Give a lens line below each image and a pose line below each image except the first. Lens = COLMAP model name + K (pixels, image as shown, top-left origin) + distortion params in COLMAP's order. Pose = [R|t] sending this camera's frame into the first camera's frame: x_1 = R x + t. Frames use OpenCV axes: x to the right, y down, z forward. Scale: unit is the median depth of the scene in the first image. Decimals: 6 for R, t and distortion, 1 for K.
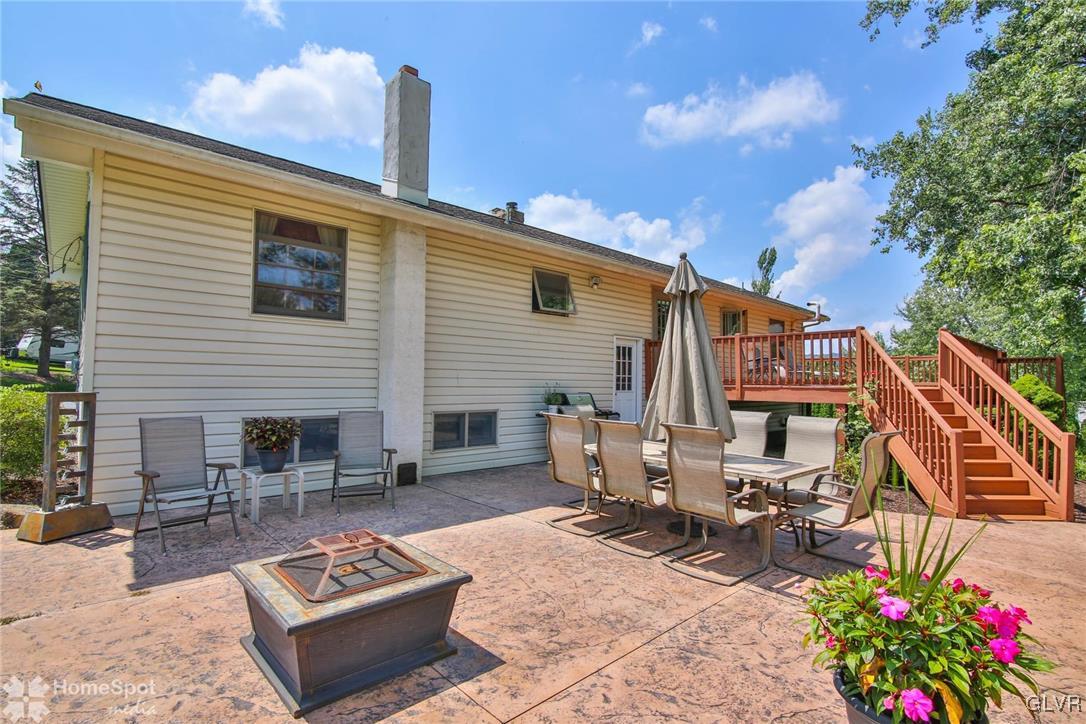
lens RADIAL K [[529.5, 0, 538.5], [0, 529.5, 362.3], [0, 0, 1]] dist [-0.006763, -0.006056]
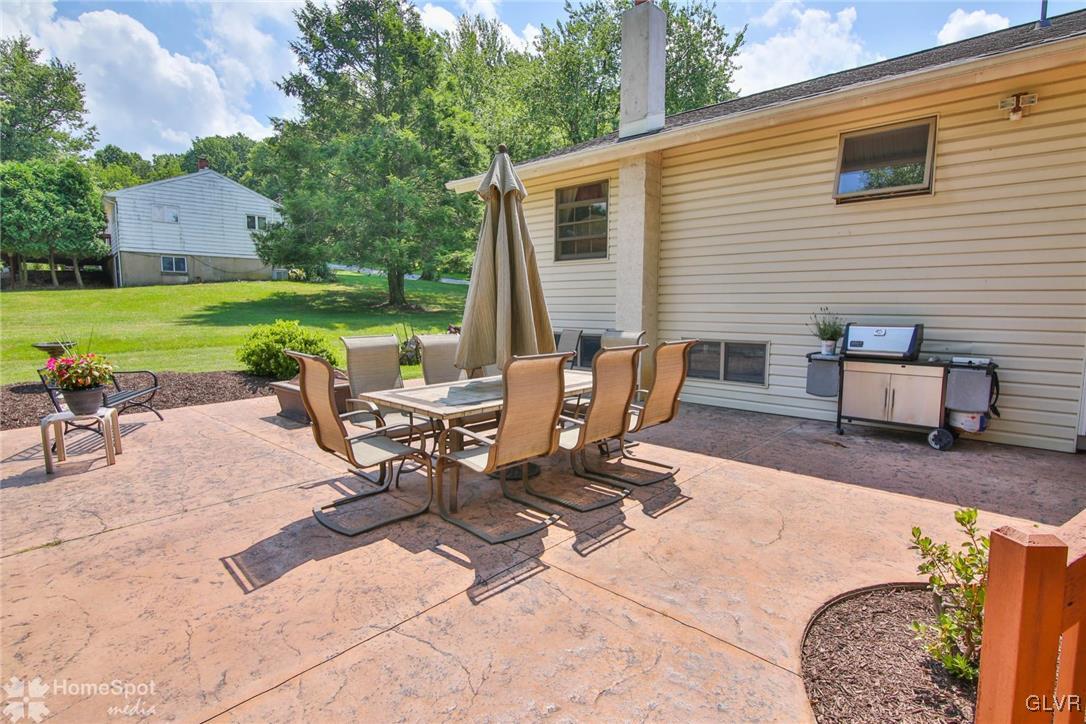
lens RADIAL K [[529.5, 0, 538.8], [0, 529.5, 365.0], [0, 0, 1]] dist [-0.006763, -0.006056]
pose [[0.076094, 0.095657, -0.992502, 0.738534], [0.029266, 0.994744, 0.098117, 0.038035], [0.996671, -0.036513, 0.072894, 0.637753]]
